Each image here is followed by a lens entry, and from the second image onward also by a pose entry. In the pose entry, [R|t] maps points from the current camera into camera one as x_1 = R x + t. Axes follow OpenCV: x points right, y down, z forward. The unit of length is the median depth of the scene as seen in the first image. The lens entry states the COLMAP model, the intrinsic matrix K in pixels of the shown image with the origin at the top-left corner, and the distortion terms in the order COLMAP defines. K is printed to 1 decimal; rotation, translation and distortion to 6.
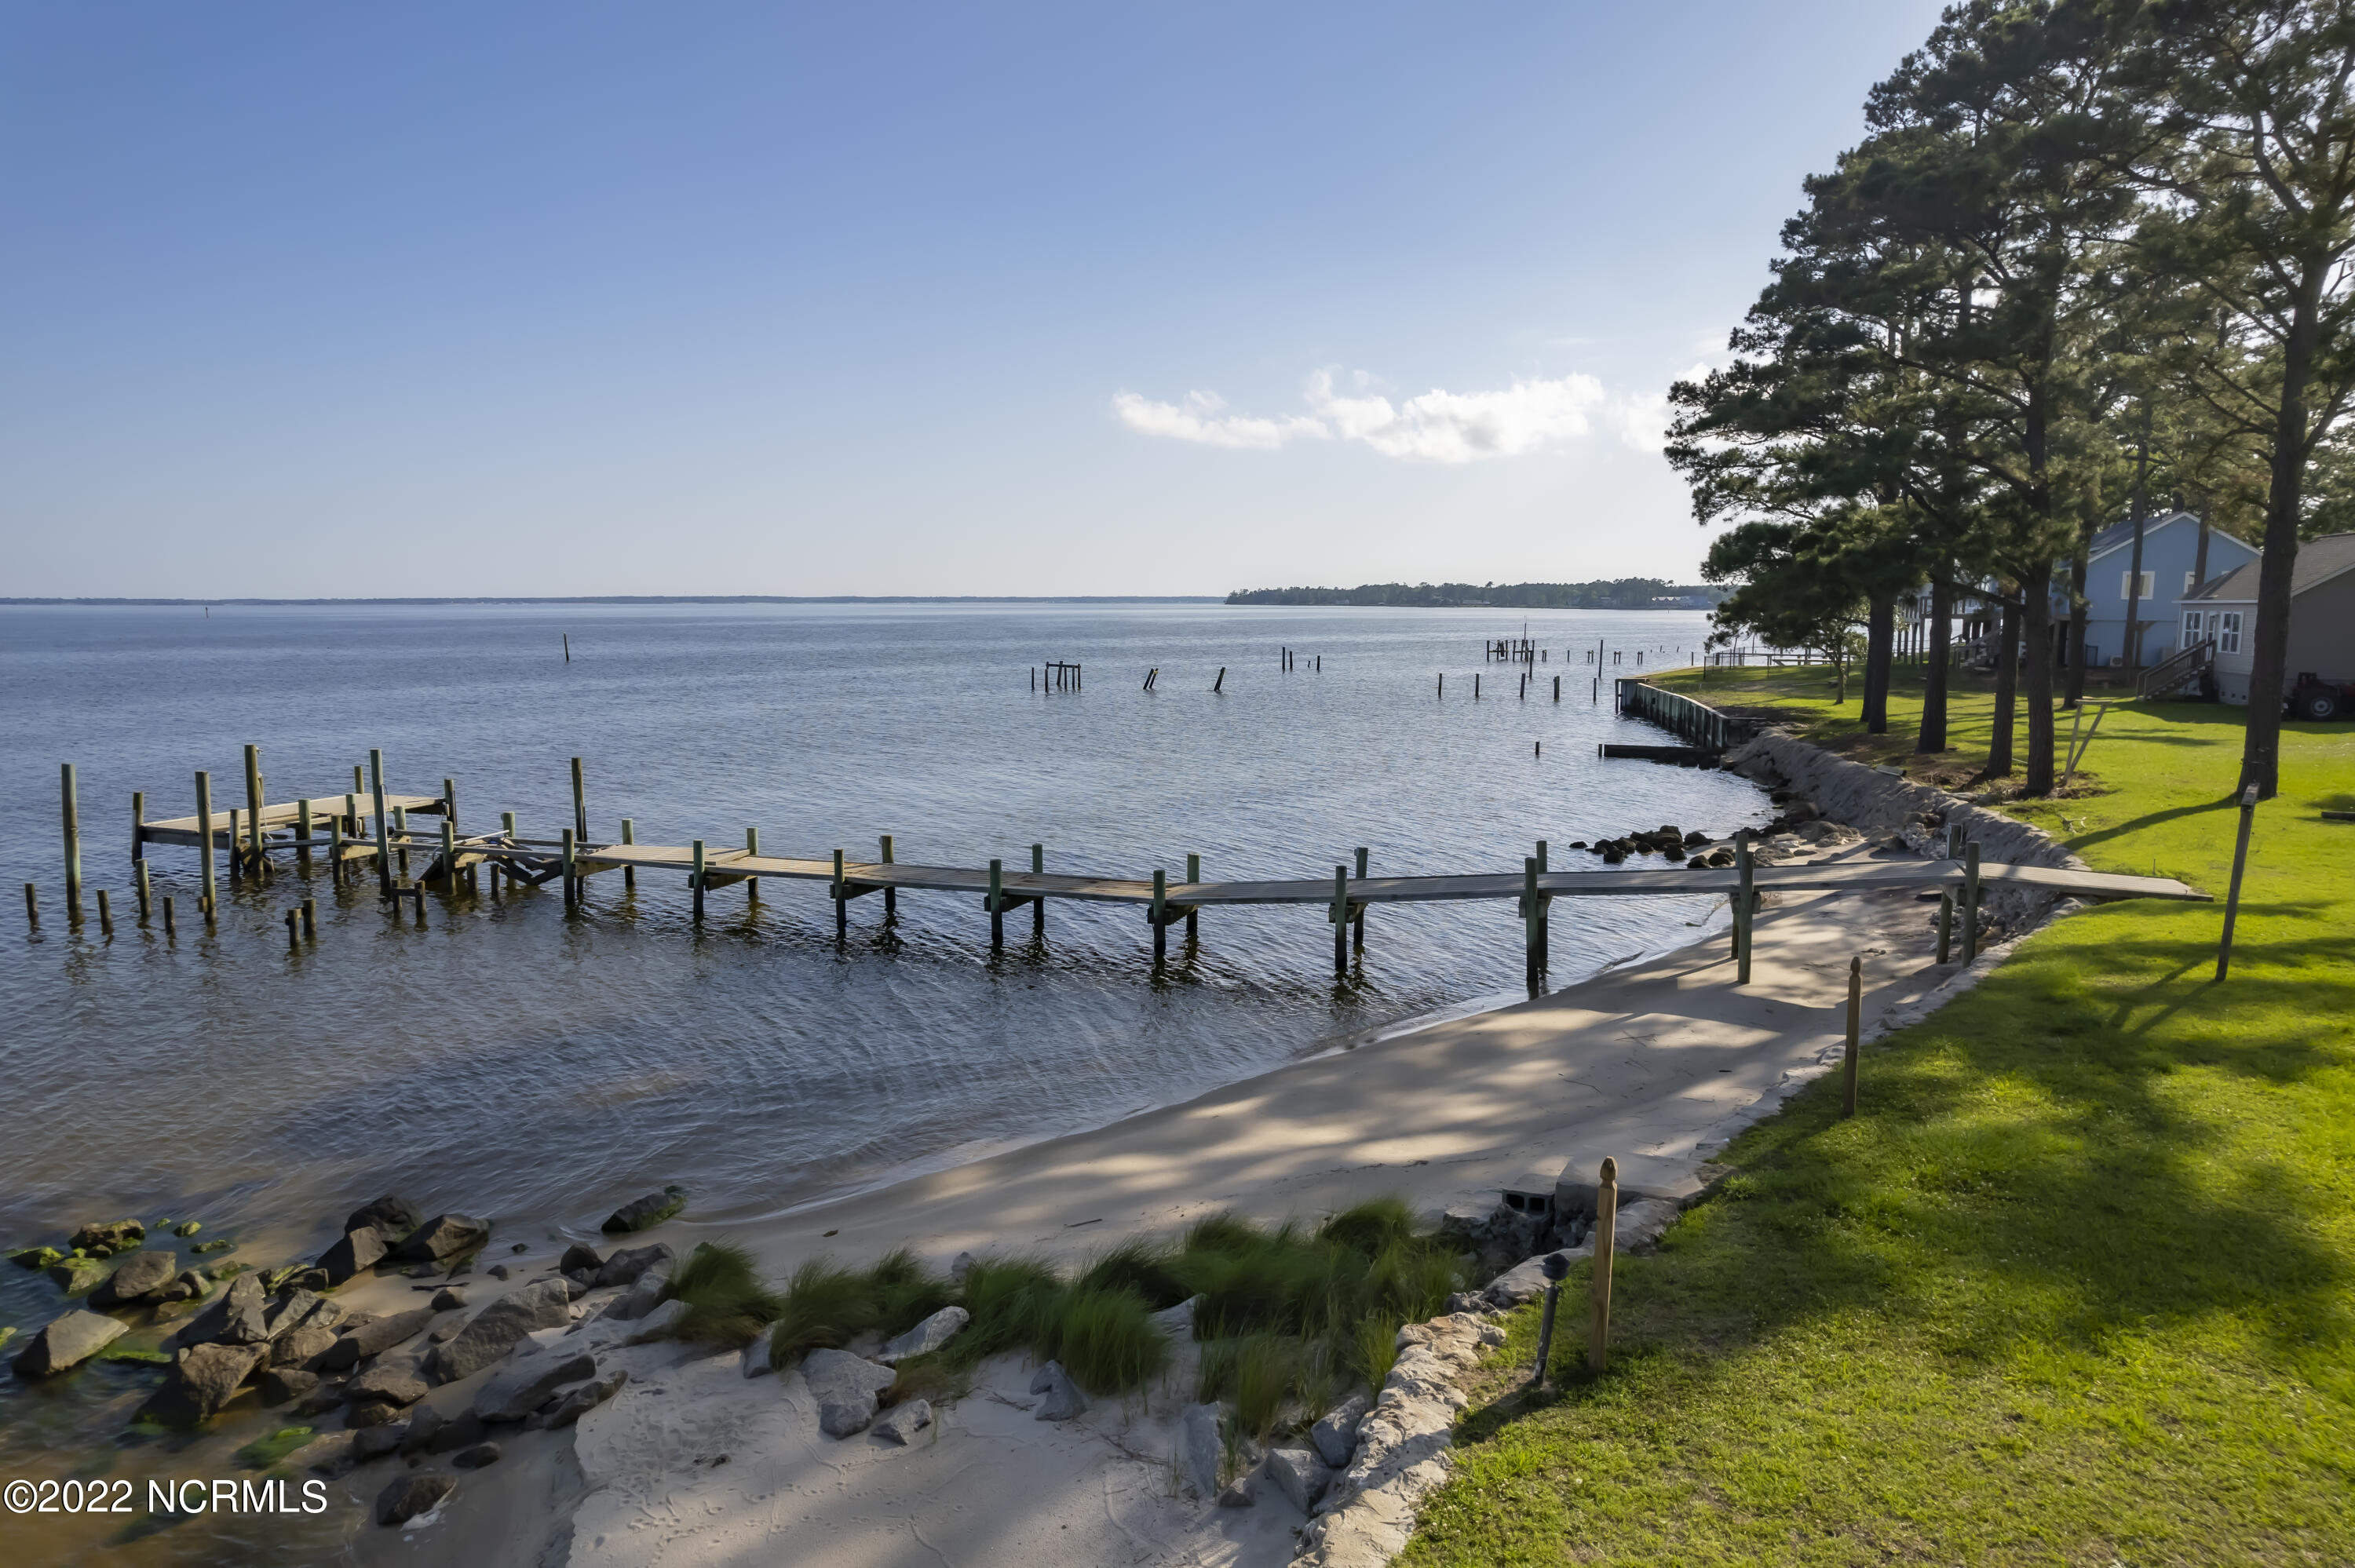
lens RADIAL K [[1501.3, 0, 1177.5], [0, 1501.3, 784.0], [0, 0, 1]] dist [-0.086908, 0.085598]
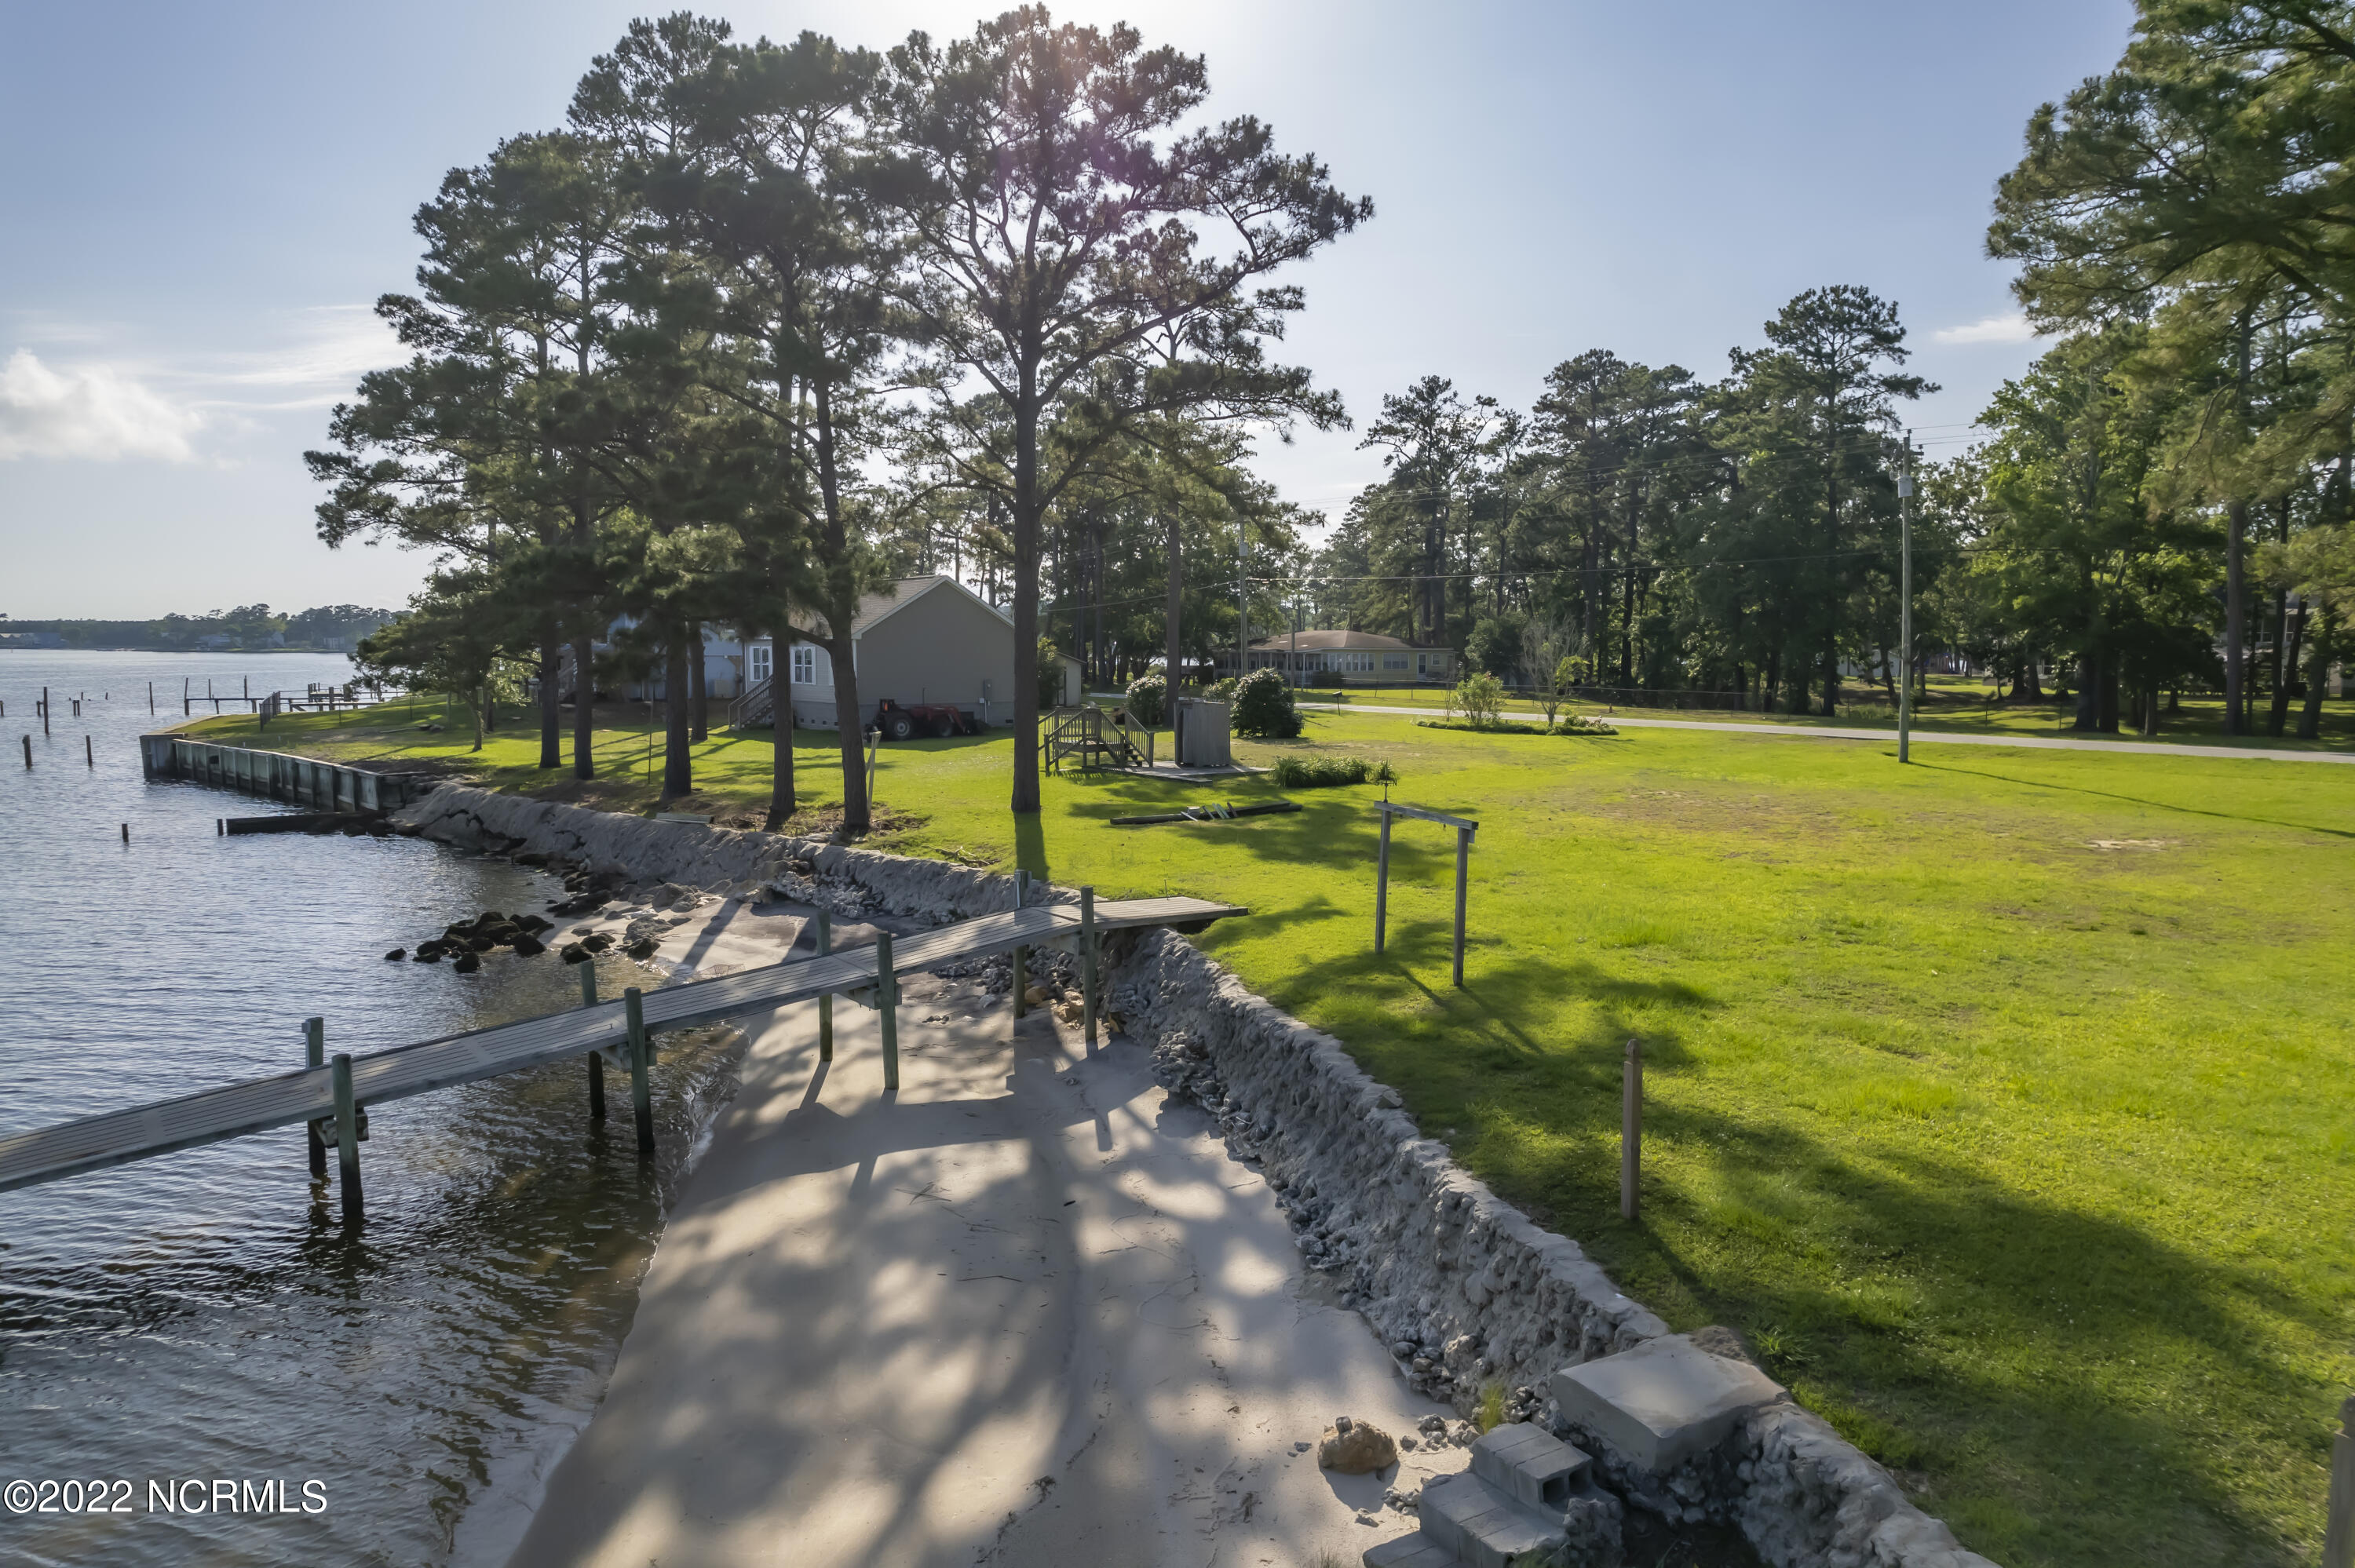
lens RADIAL K [[1501.3, 0, 1177.5], [0, 1501.3, 784.0], [0, 0, 1]] dist [-0.086908, 0.085598]
pose [[0.553044, -0.077174, 0.829570, -0.235670], [0.098420, 0.994781, 0.026930, -0.048756], [-0.827318, 0.066753, 0.557753, 0.426732]]
